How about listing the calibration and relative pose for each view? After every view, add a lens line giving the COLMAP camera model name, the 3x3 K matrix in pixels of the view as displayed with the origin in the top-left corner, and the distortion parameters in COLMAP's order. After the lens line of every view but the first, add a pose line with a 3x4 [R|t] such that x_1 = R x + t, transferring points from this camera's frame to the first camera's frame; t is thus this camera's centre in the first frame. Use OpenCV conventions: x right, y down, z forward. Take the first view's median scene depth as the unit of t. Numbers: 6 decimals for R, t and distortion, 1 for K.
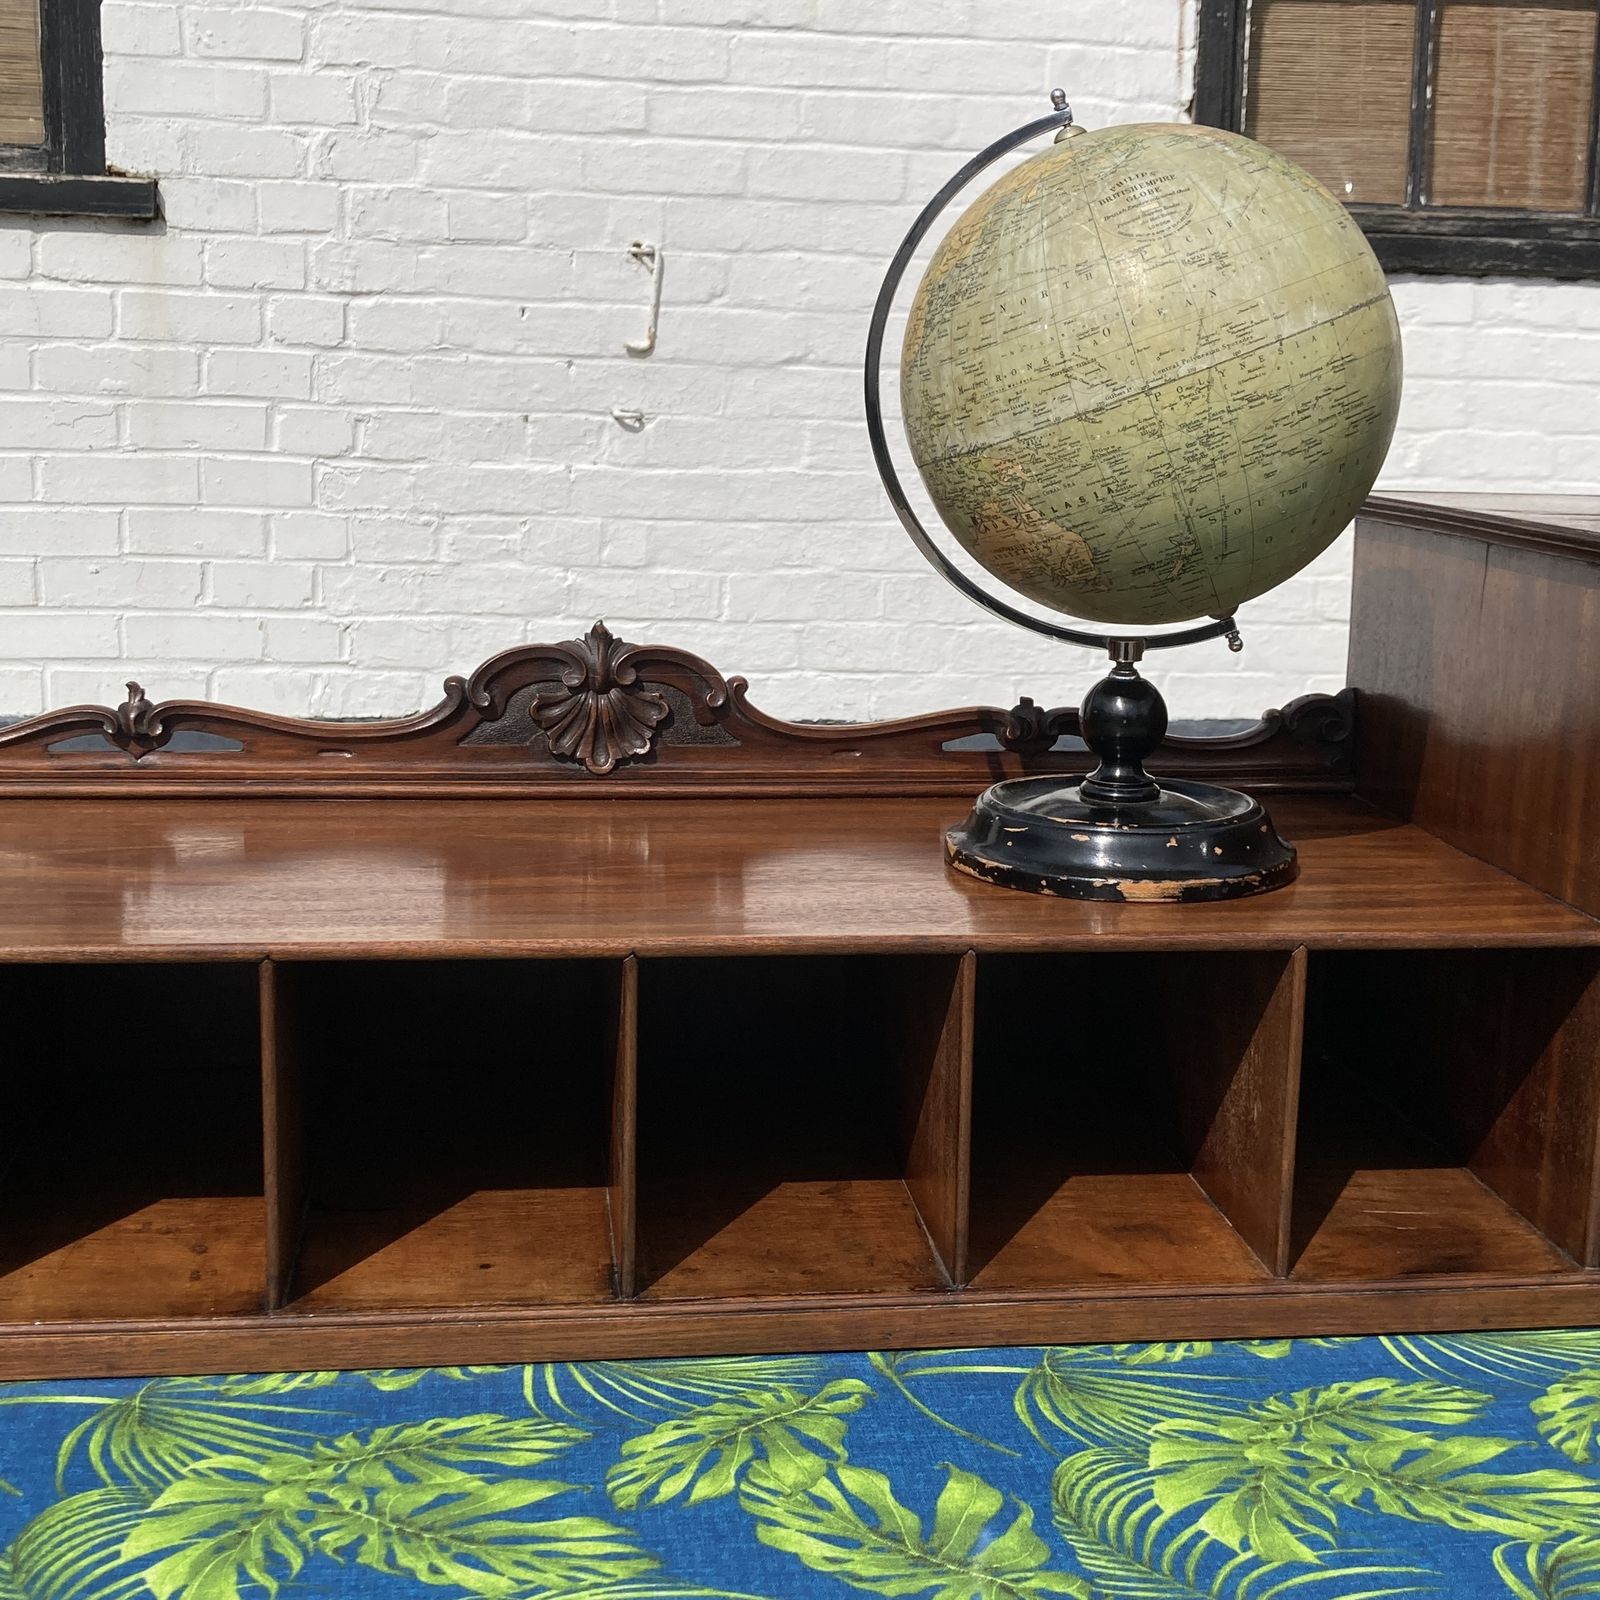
lens RADIAL K [[2374.0, 0, 862.4], [0, 2374.0, 781.9], [0, 0, 1]] dist [0.175583, -0.690863]
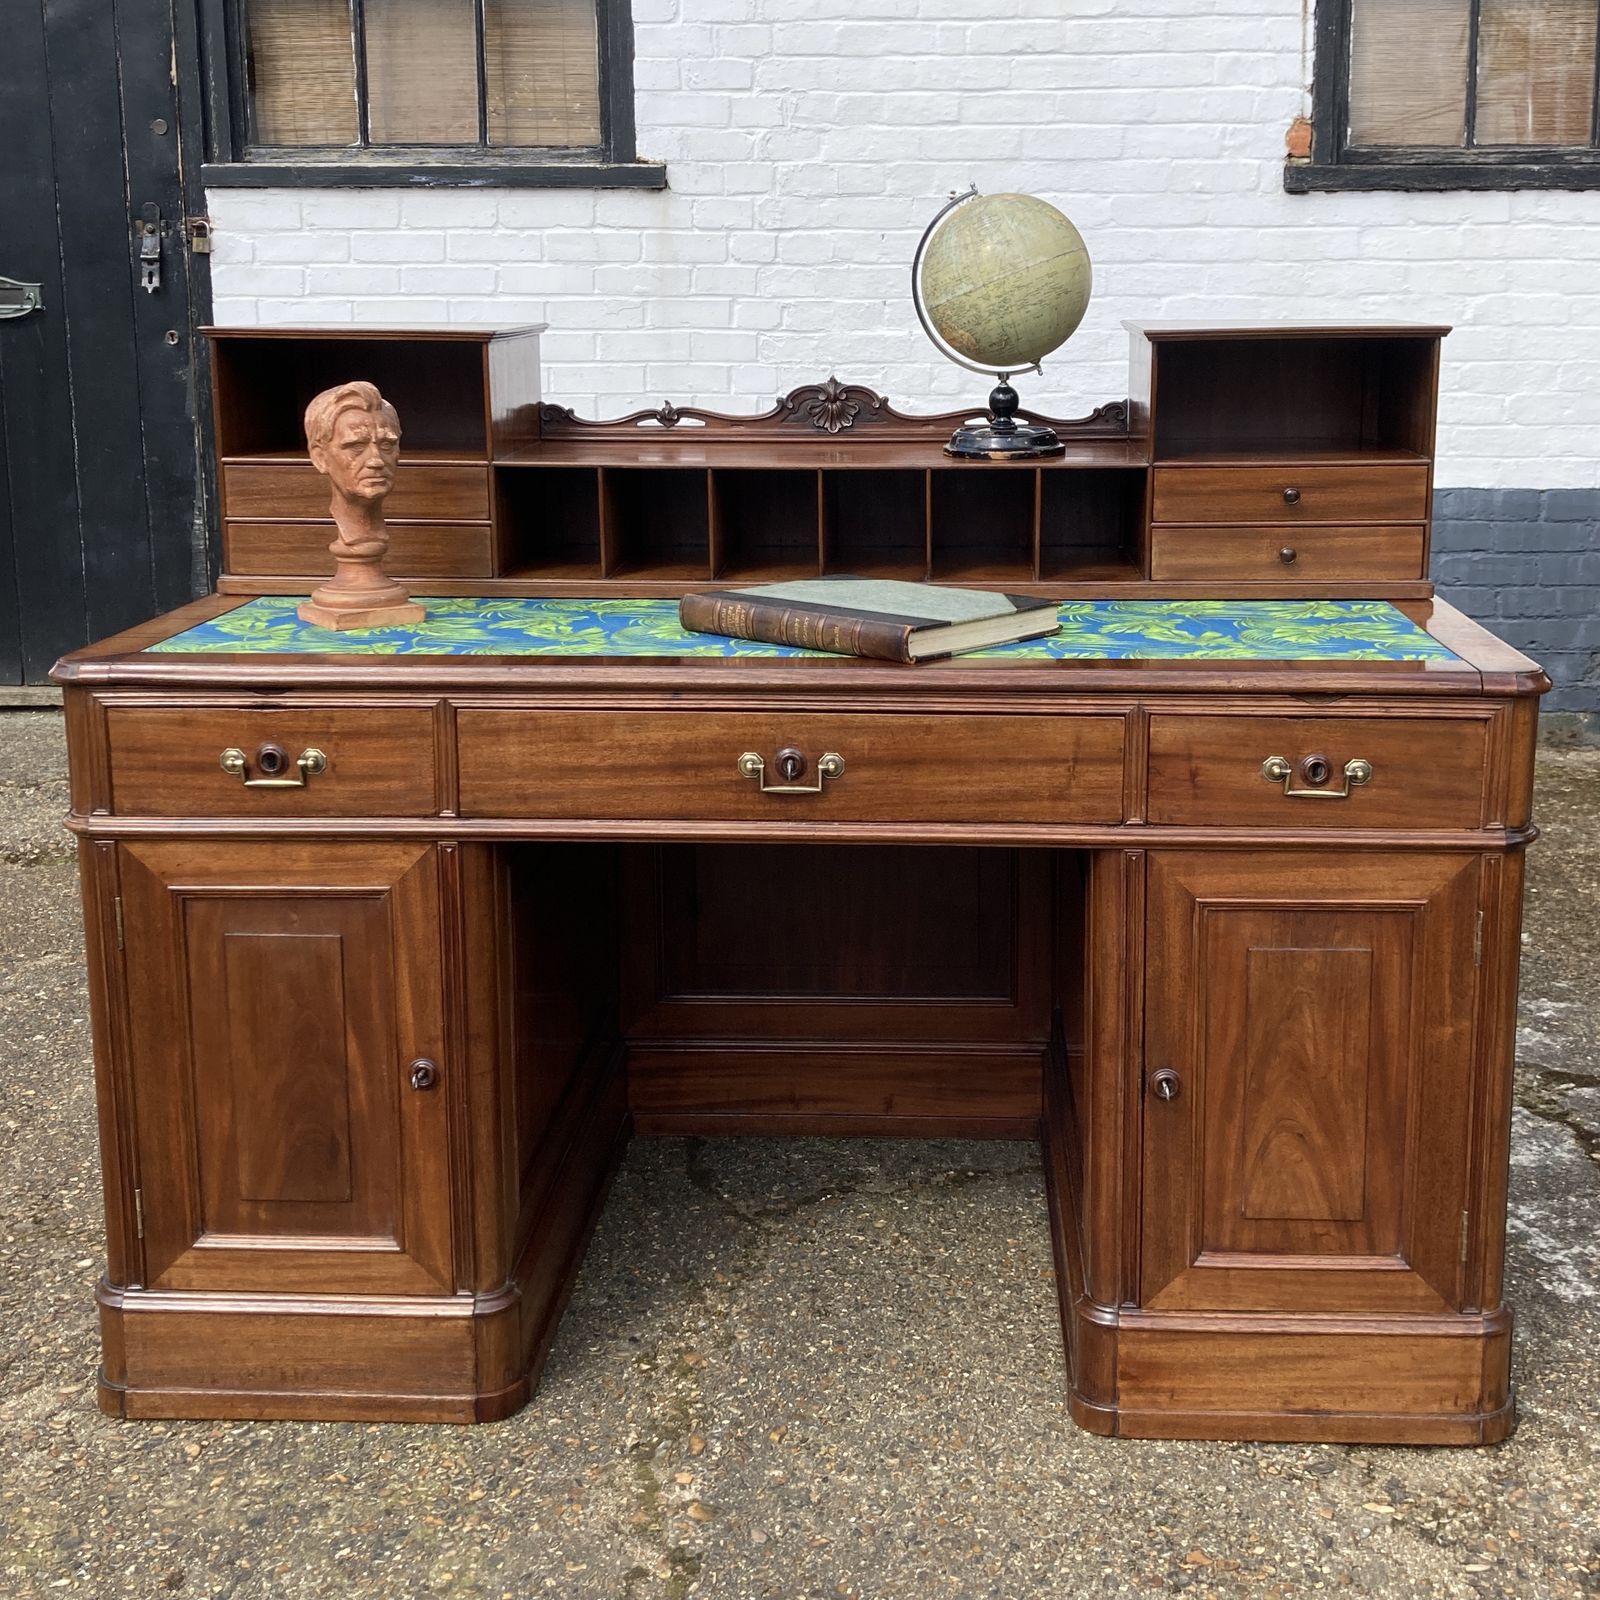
lens RADIAL K [[2081.7, 0, 858.7], [0, 2081.7, 649.9], [0, 0, 1]] dist [0.116036, -0.359893]
pose [[0.982146, 0.005973, -0.188025, 0.111195], [-0.003377, 0.999895, 0.014121, 0.064011], [0.188090, -0.013234, 0.982063, -0.400831]]
